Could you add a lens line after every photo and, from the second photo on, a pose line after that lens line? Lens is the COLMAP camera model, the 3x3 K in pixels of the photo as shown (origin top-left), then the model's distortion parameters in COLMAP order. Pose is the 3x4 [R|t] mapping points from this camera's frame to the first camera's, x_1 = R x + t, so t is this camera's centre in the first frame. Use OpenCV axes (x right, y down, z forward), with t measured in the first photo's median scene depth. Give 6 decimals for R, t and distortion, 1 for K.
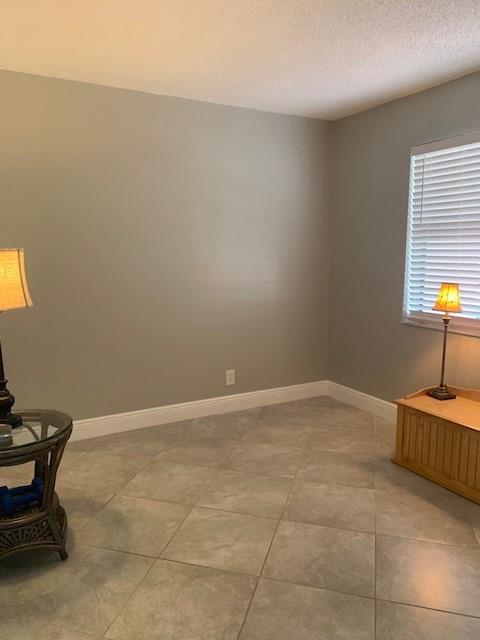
lens RADIAL K [[487.2, 0, 240.0], [0, 487.2, 319.8], [0, 0, 1]] dist [0.022795, -0.022467]
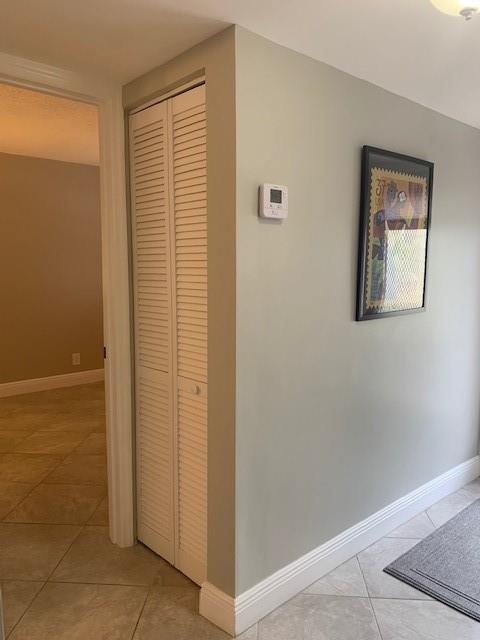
lens RADIAL K [[487.2, 0, 237.4], [0, 487.2, 320.6], [0, 0, 1]] dist [0.022795, -0.022467]
pose [[0.978087, -0.021699, 0.207064, 0.191344], [0.026662, 0.999420, -0.021208, 0.070152], [-0.206483, 0.026264, 0.978098, -0.580894]]
